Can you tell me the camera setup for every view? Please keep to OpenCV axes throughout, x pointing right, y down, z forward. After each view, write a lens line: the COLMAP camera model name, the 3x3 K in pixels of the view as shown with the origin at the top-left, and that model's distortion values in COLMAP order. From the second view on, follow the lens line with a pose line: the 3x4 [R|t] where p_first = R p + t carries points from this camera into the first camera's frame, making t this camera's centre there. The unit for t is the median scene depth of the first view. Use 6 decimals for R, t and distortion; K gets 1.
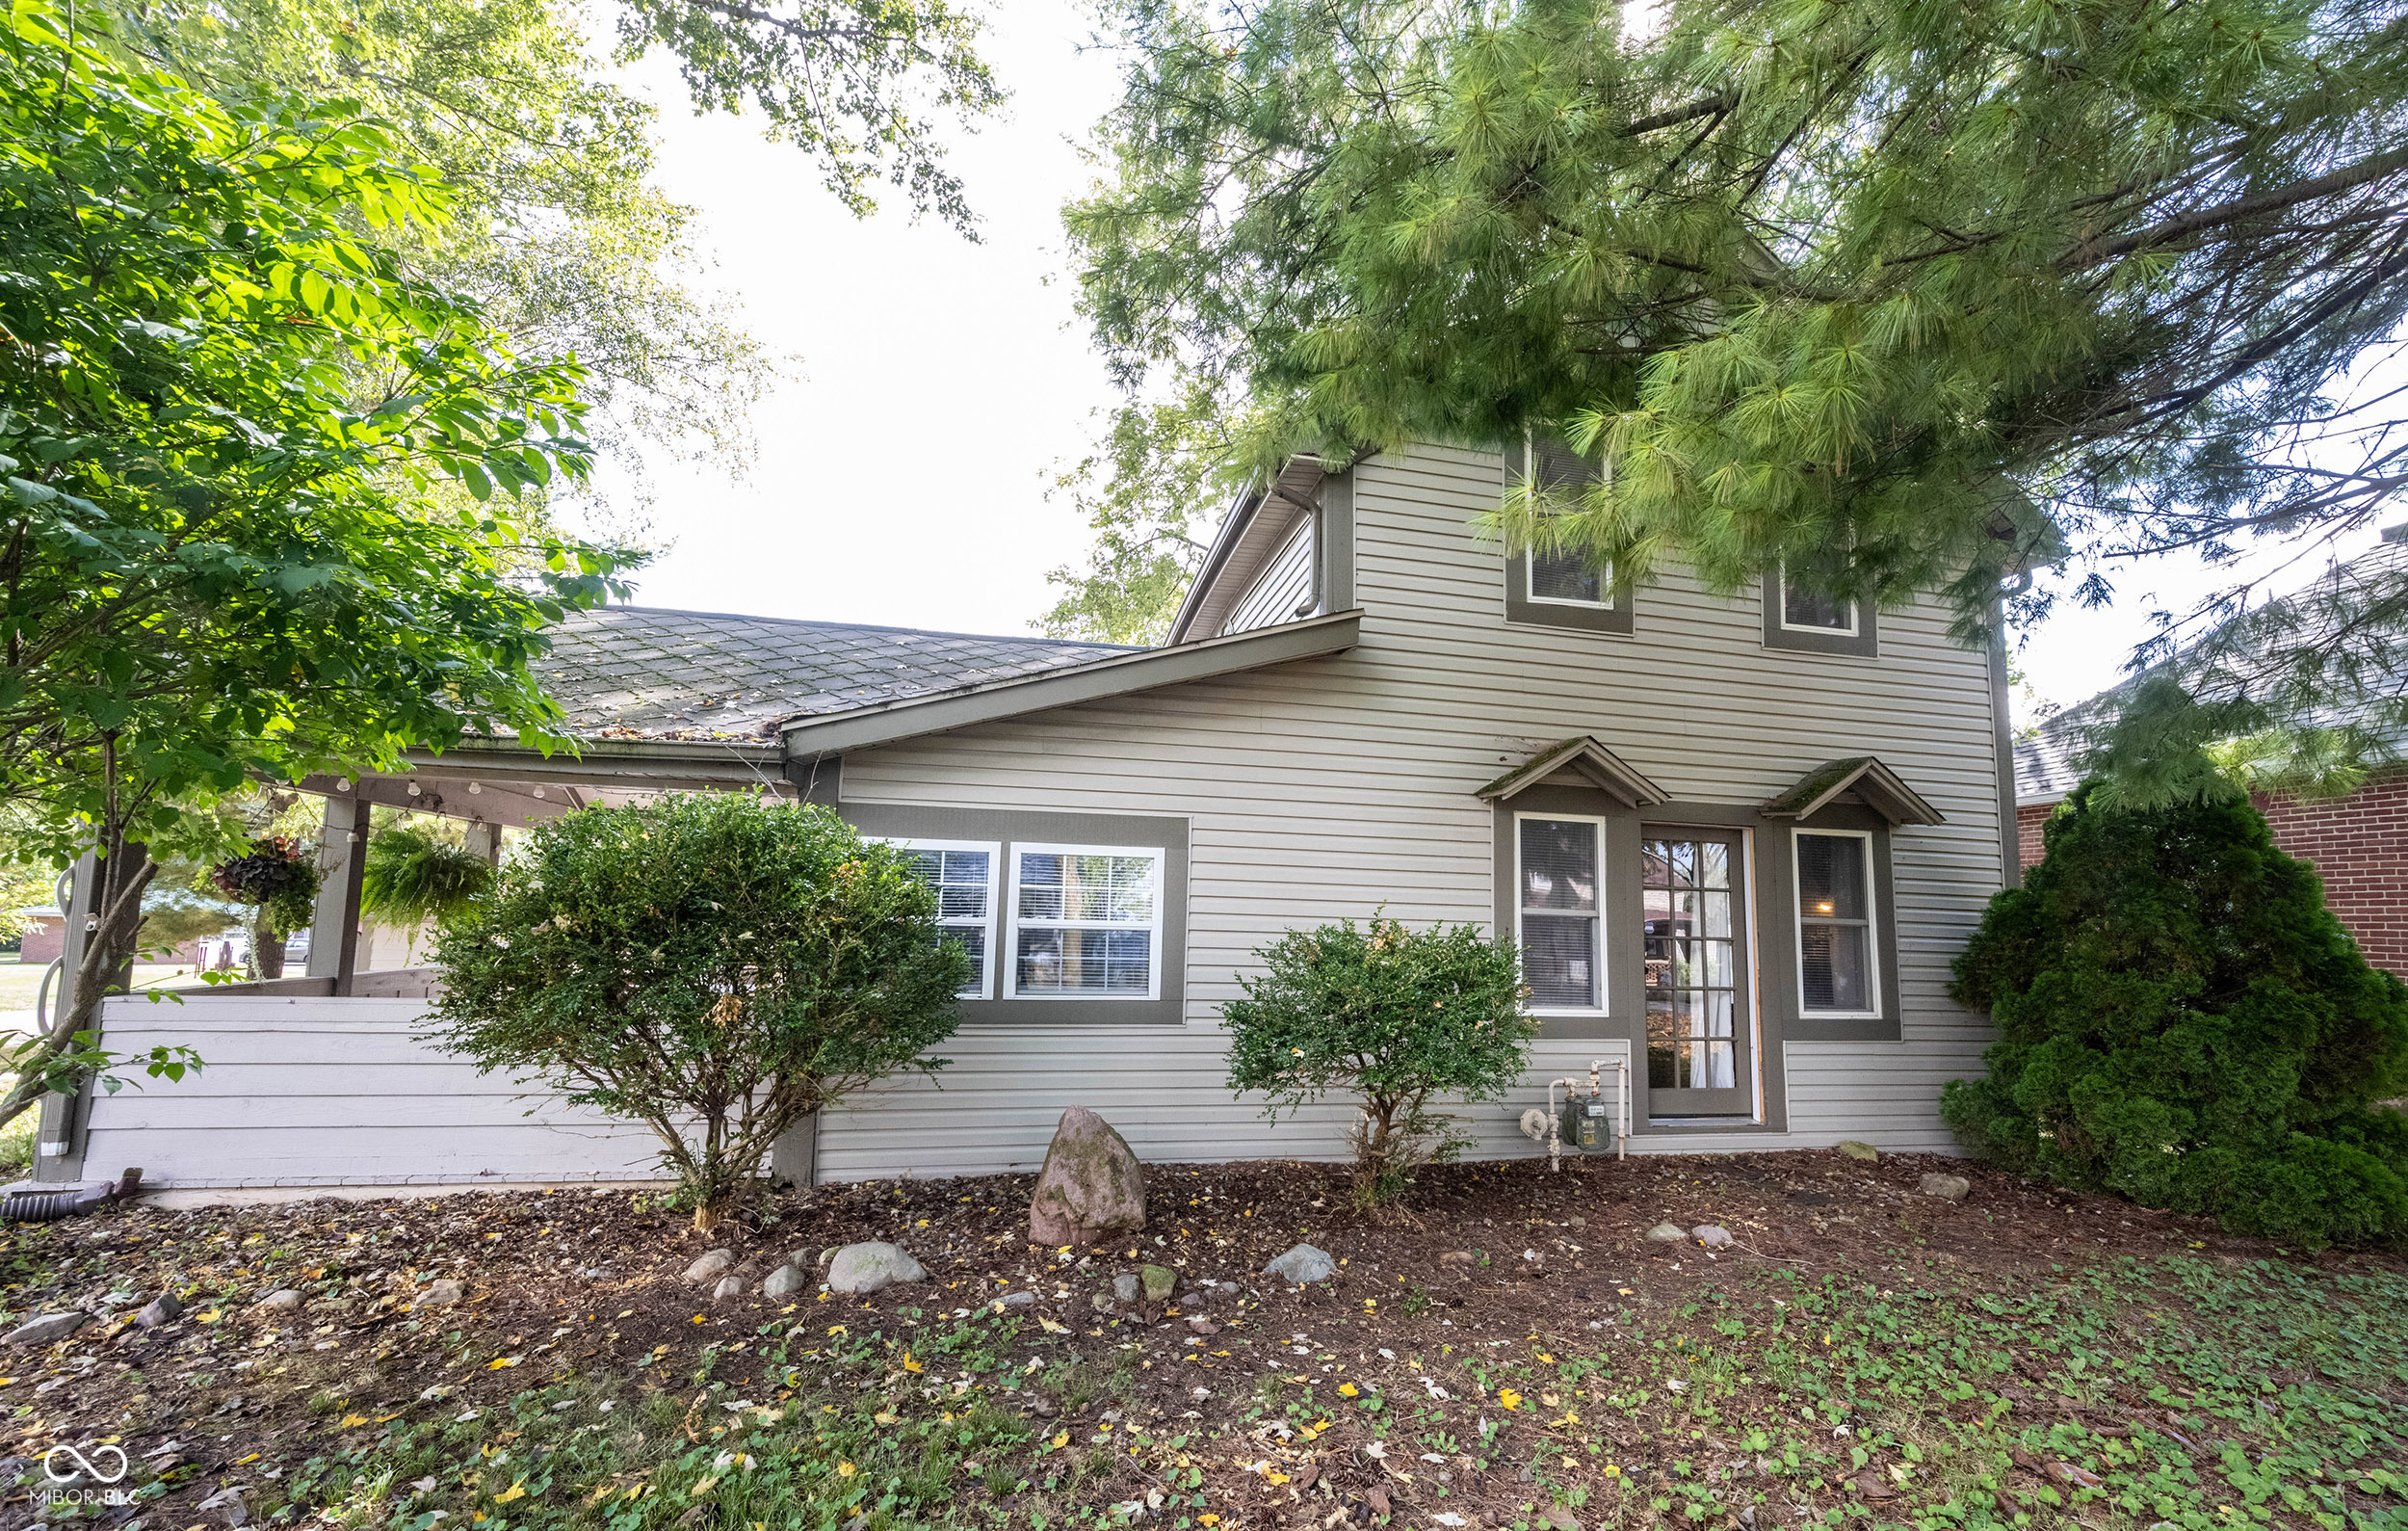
lens RADIAL K [[963.4, 0, 1238.8], [0, 963.4, 824.0], [0, 0, 1]] dist [0.002126, 0.000198]
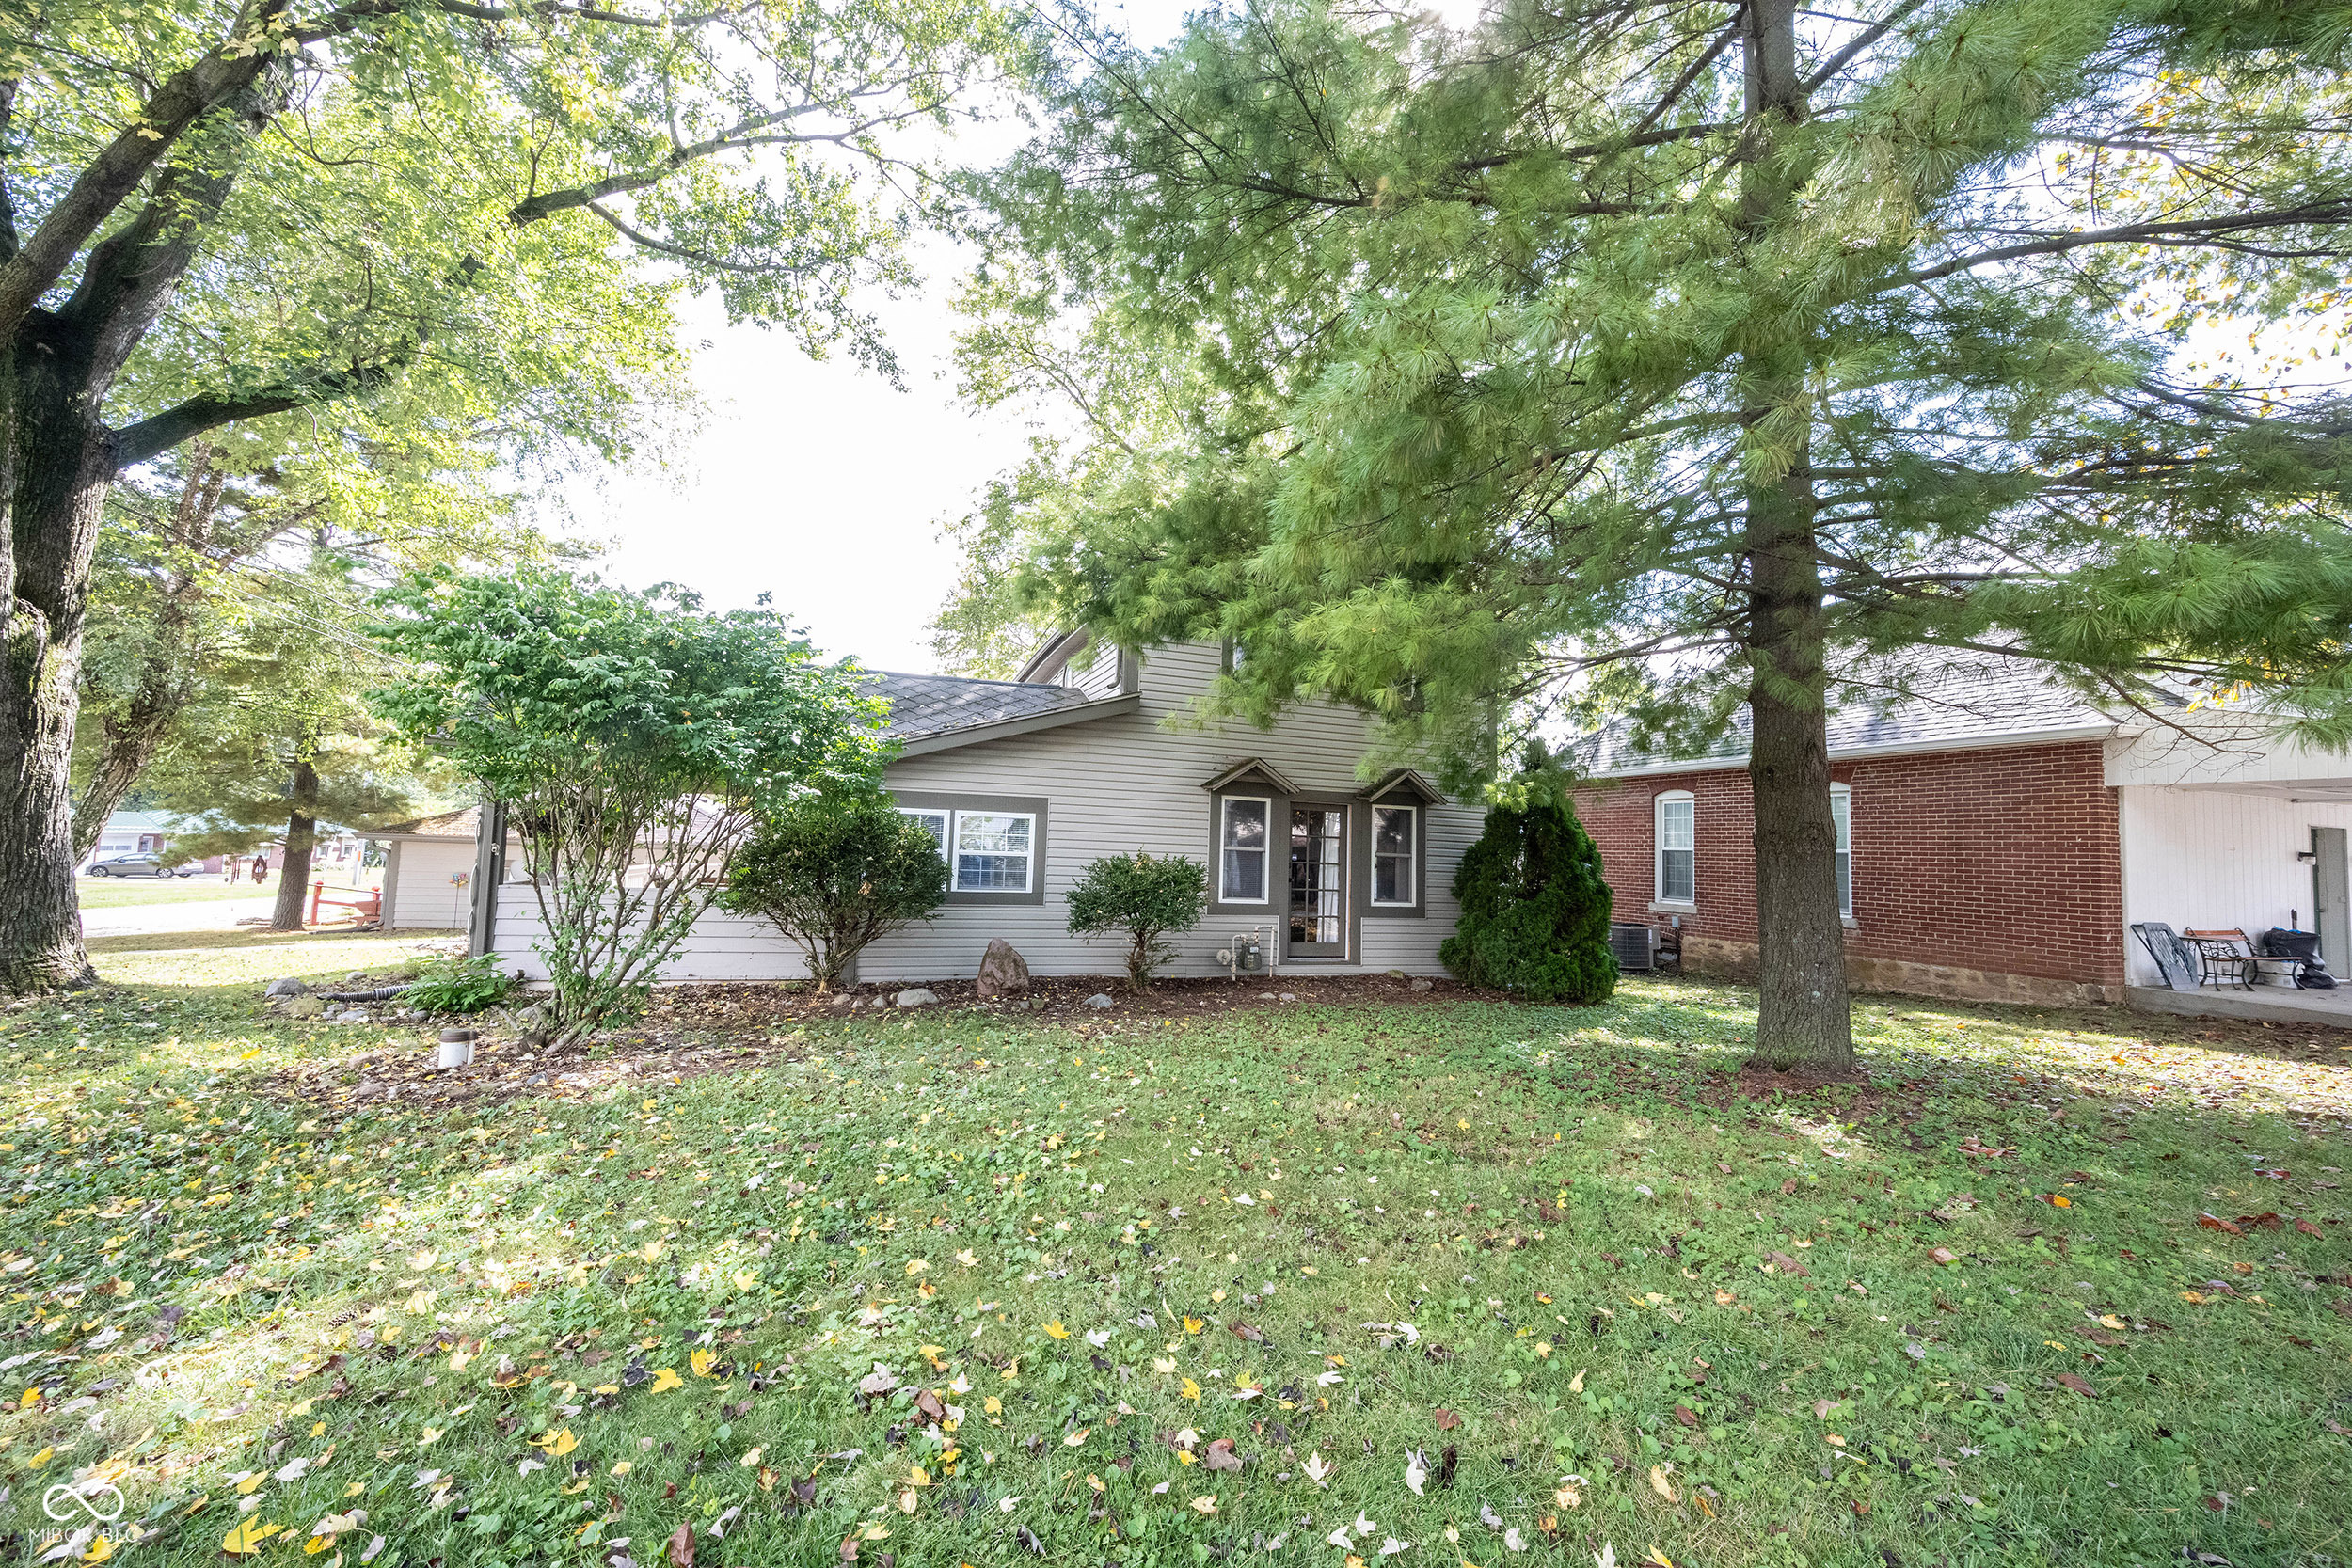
lens RADIAL K [[939.0, 0, 1178.9], [0, 939.0, 764.8], [0, 0, 1]] dist [-0.001086, -0.000020]
pose [[0.993292, 0.019655, 0.113949, -0.007938], [-0.021174, 0.999702, 0.012138, -0.095318], [-0.113677, -0.014470, 0.993412, -0.831965]]
